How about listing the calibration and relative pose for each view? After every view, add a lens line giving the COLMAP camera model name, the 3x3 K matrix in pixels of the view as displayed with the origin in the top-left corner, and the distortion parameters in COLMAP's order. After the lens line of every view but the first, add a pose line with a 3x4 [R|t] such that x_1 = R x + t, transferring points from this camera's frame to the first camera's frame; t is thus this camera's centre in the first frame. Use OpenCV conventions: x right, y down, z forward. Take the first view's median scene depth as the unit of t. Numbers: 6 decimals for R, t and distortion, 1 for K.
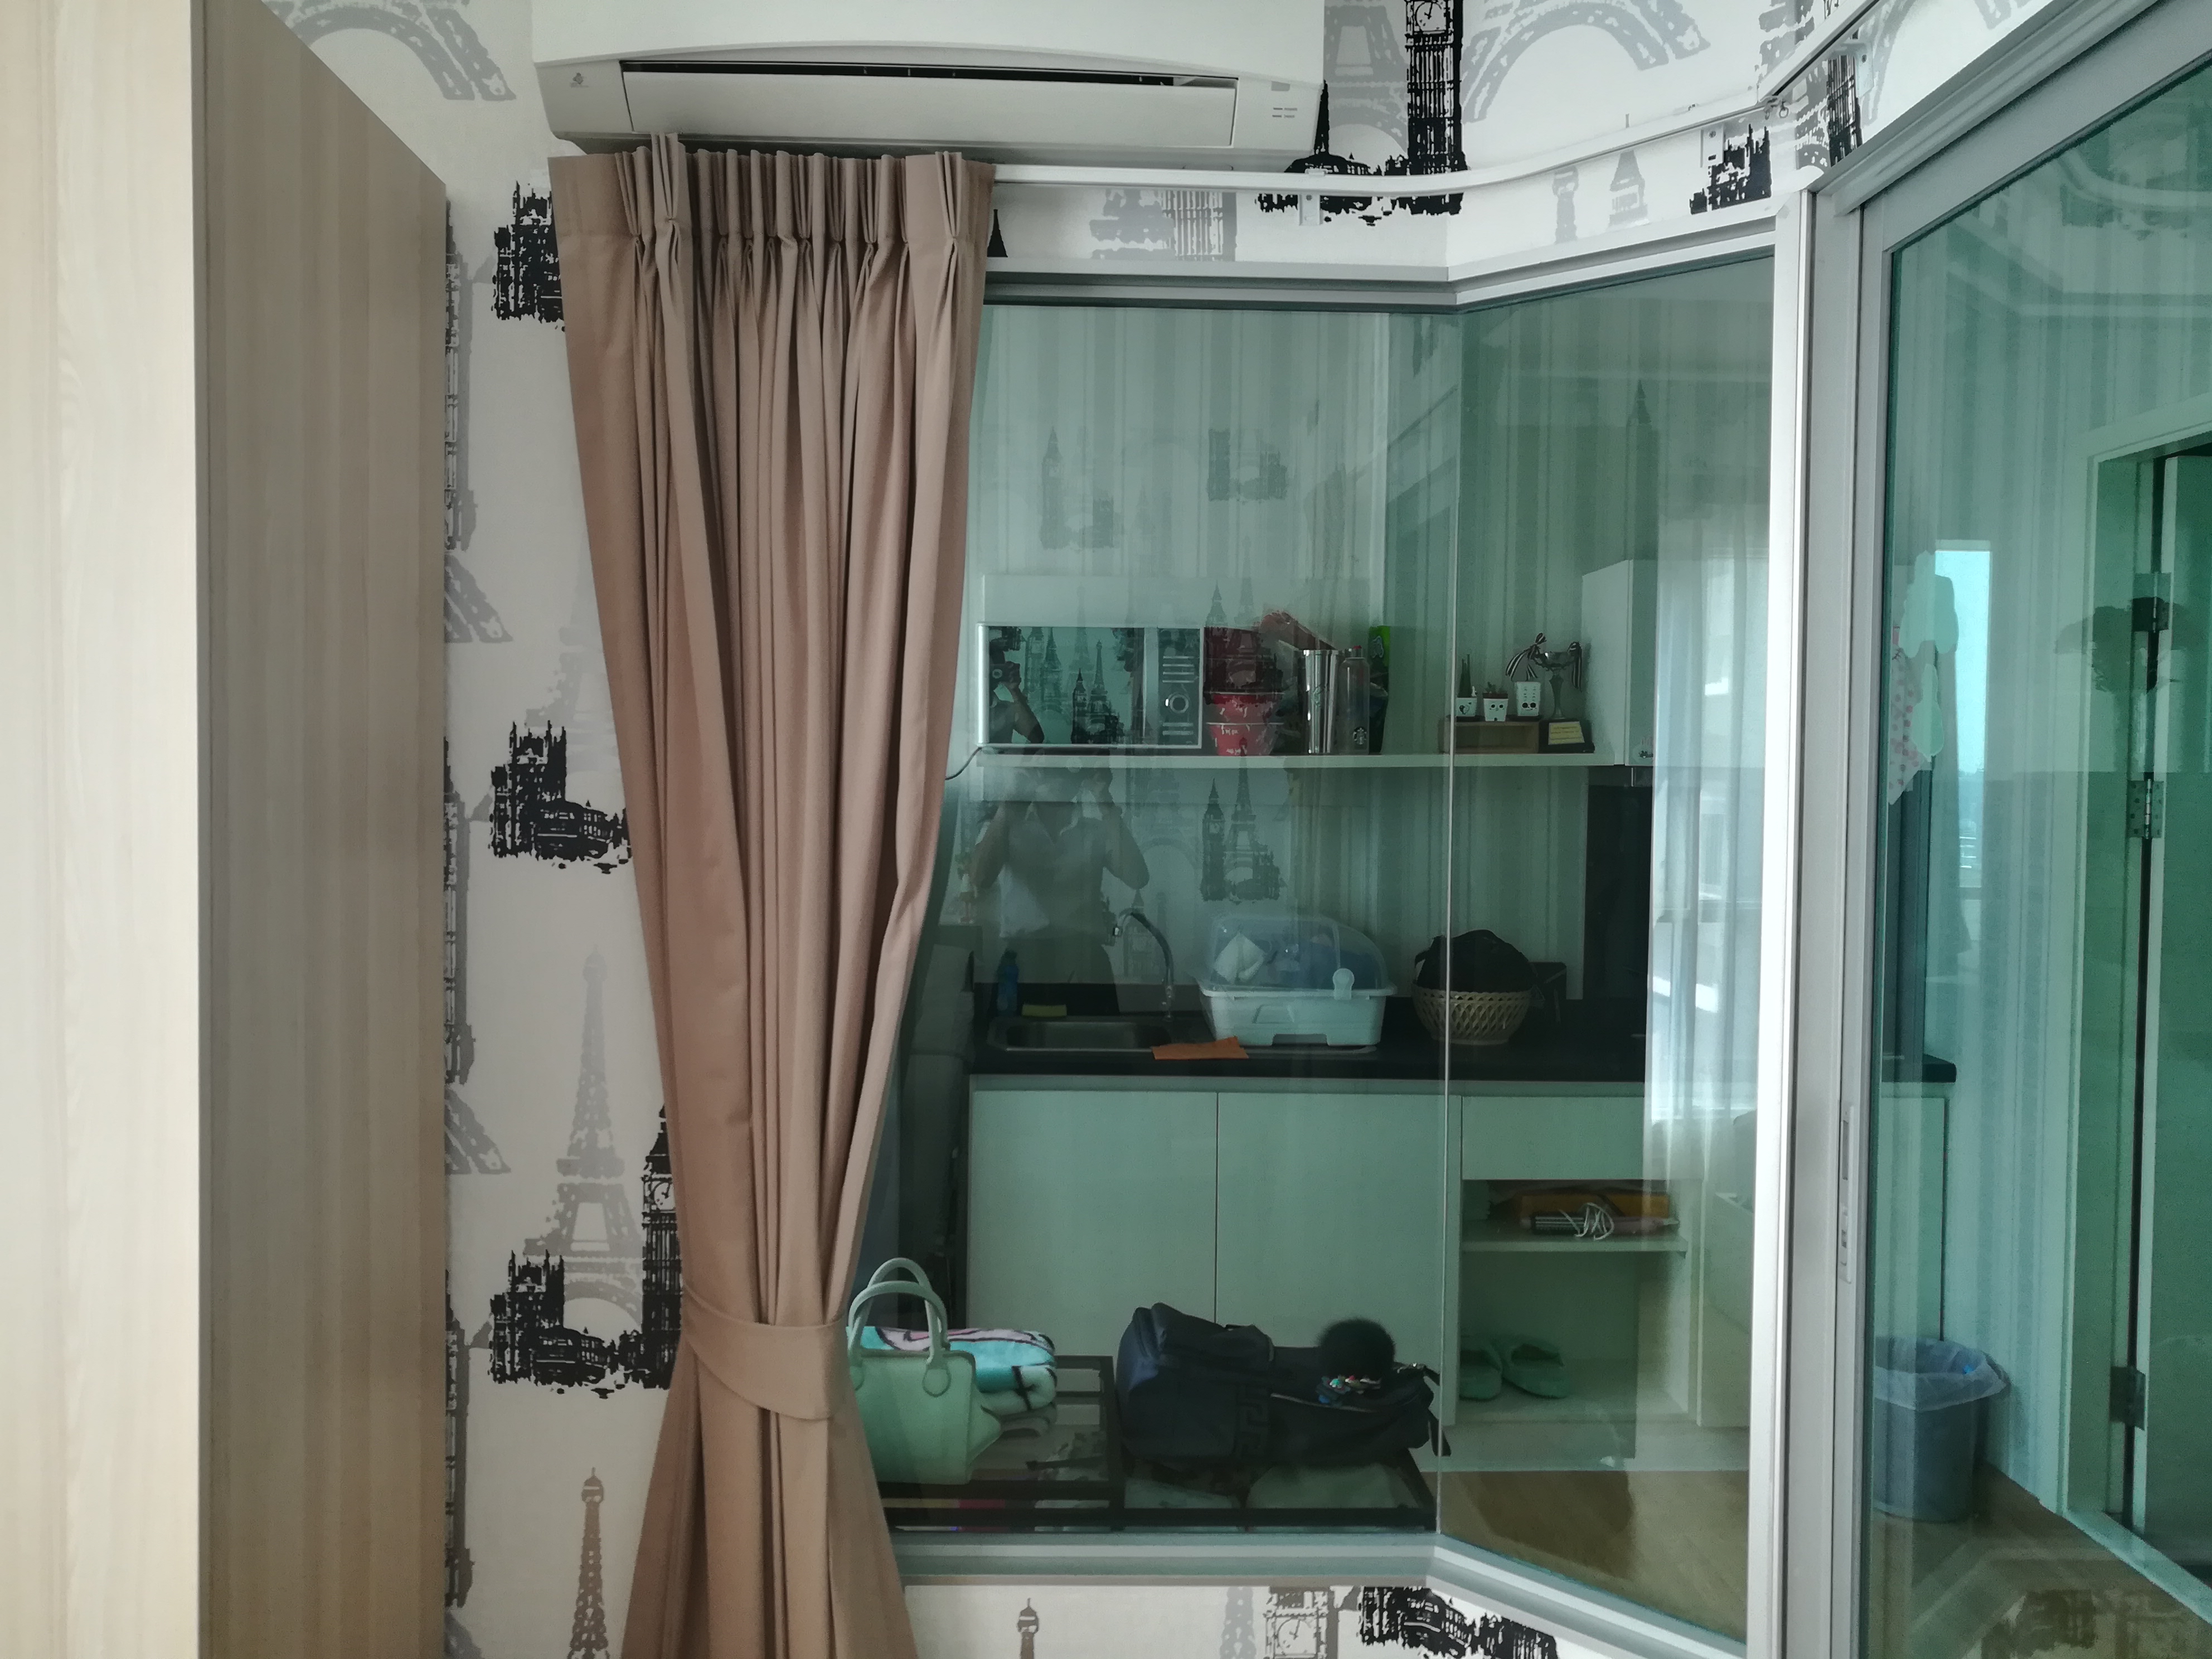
lens RADIAL K [[1685.3, 0, 1100.6], [0, 1685.3, 827.0], [0, 0, 1]] dist [0.016430, -0.000504]
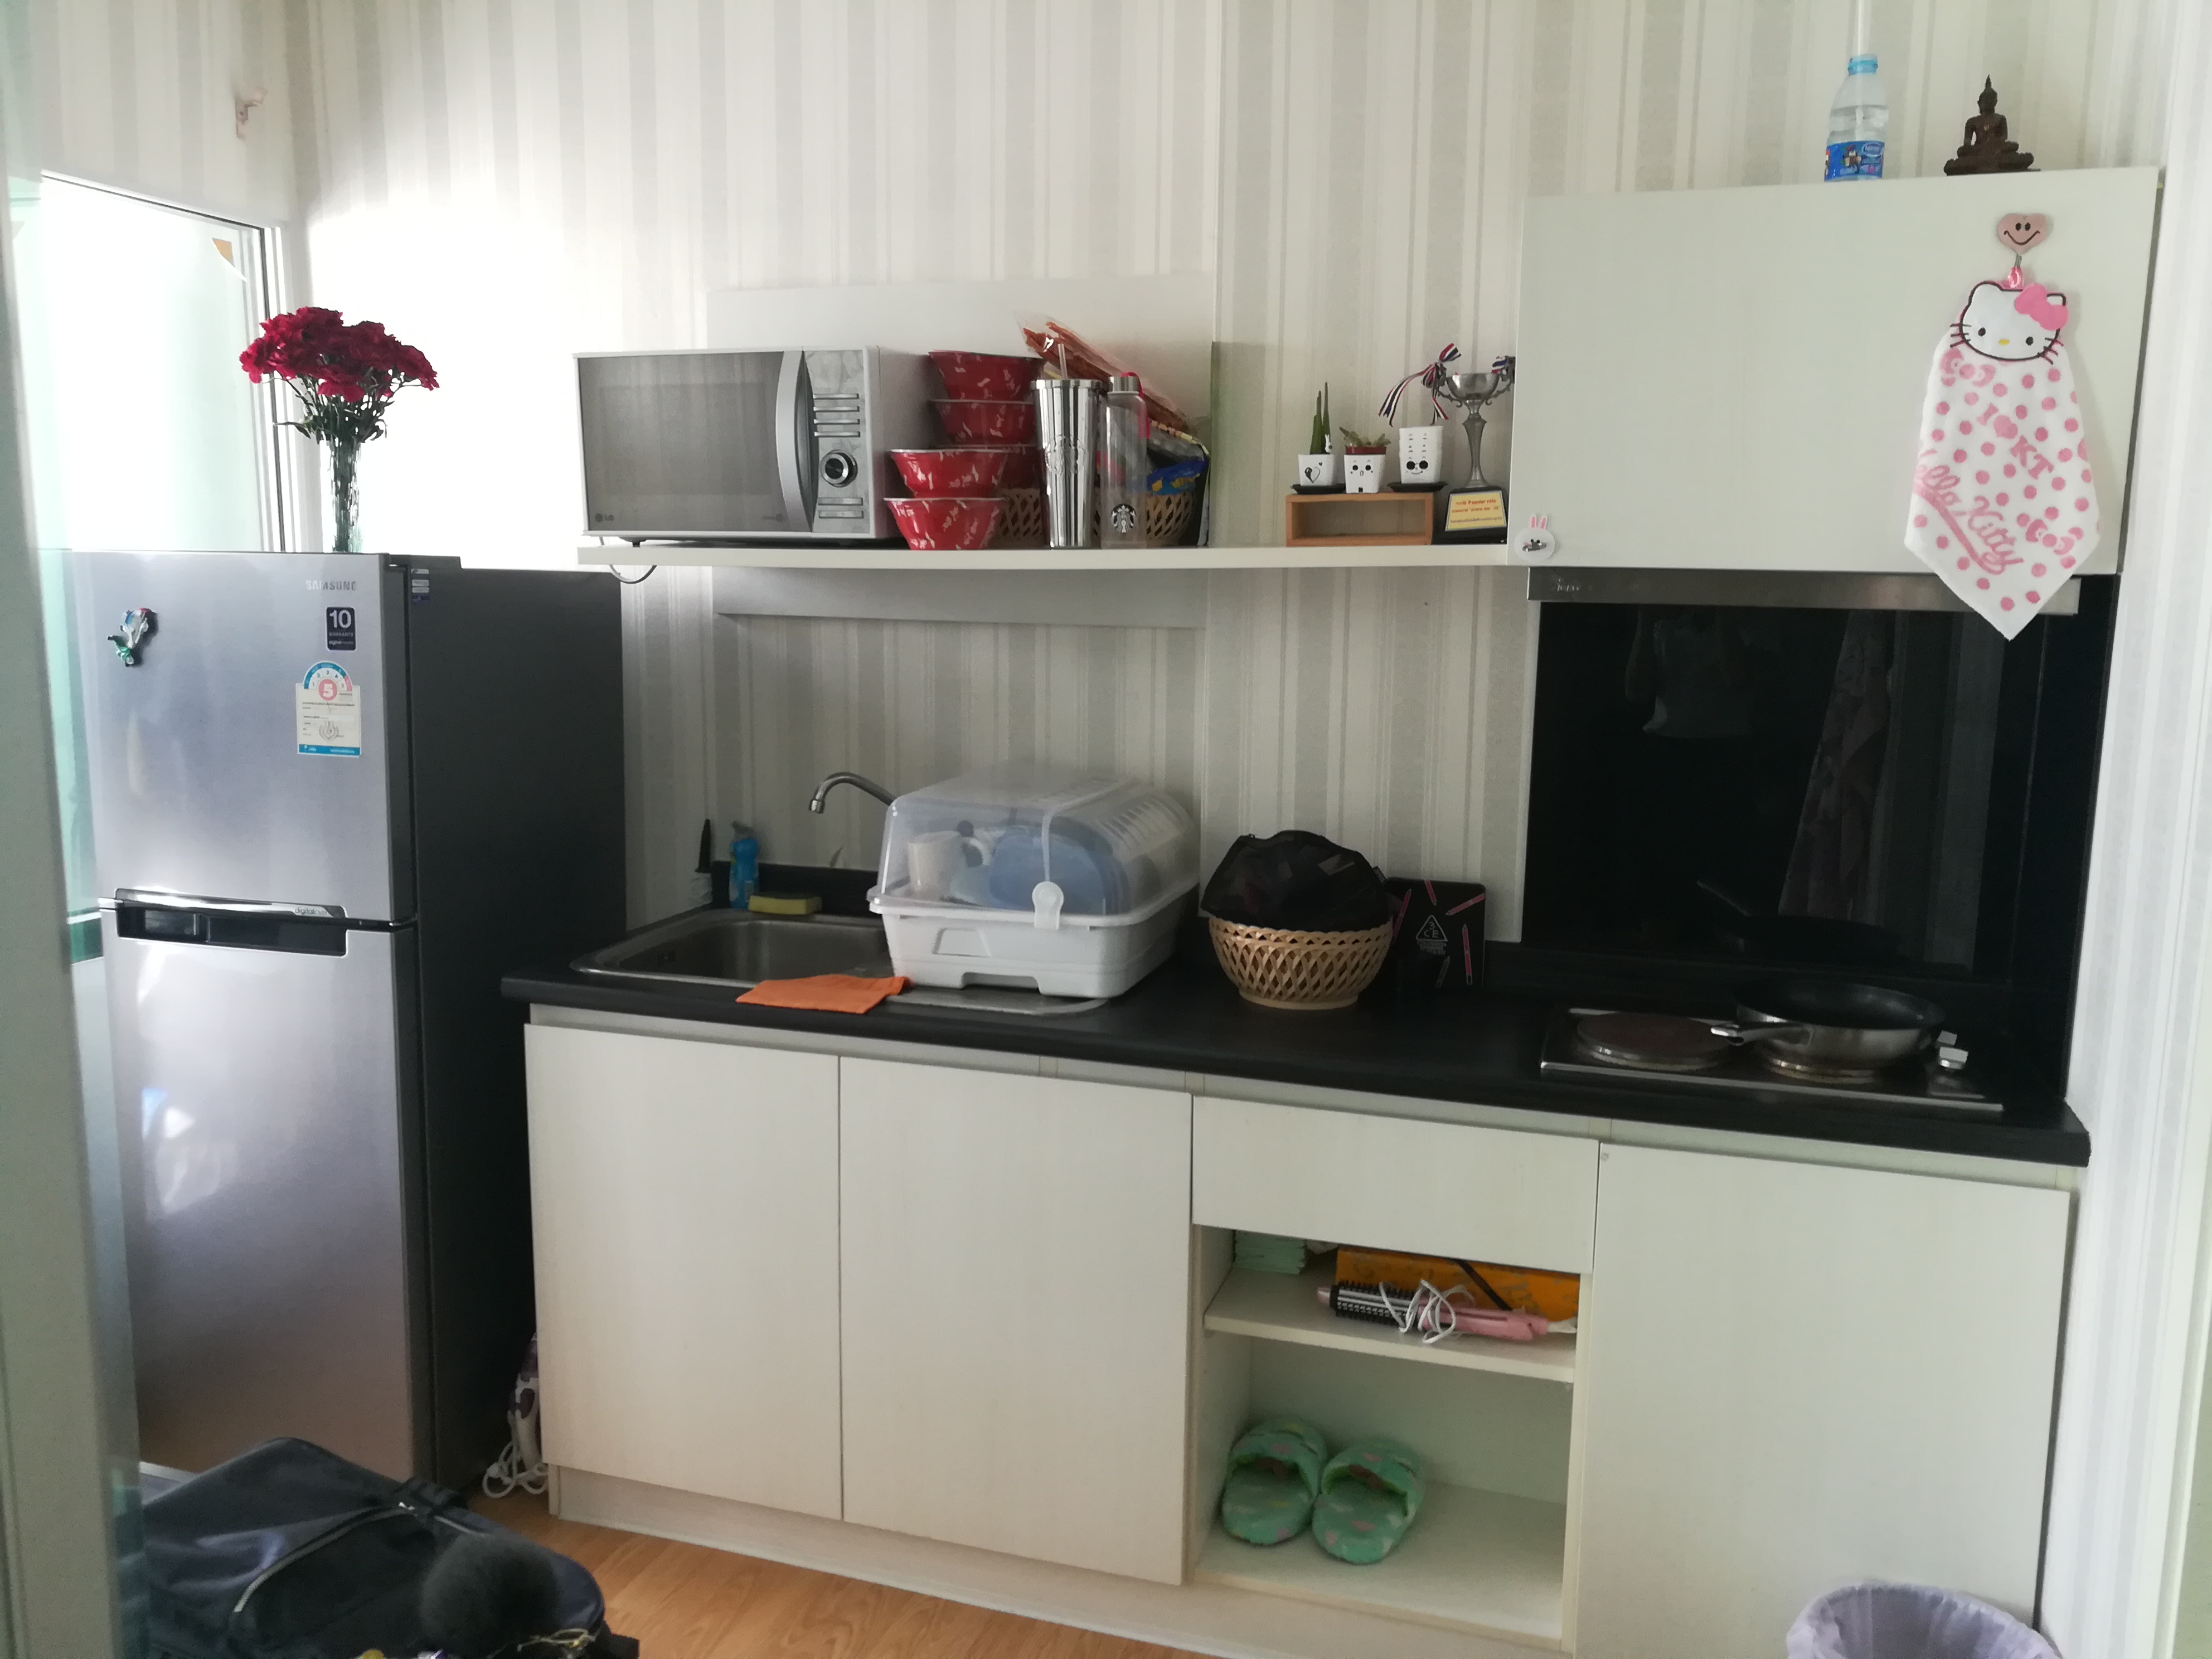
lens RADIAL K [[1685.3, 0, 1108.8], [0, 1685.3, 836.7], [0, 0, 1]] dist [0.016430, -0.000504]
pose [[0.947182, 0.052564, -0.316361, 0.349157], [-0.015294, 0.992757, 0.119158, -0.010013], [0.320333, -0.108026, 0.941126, 0.378526]]
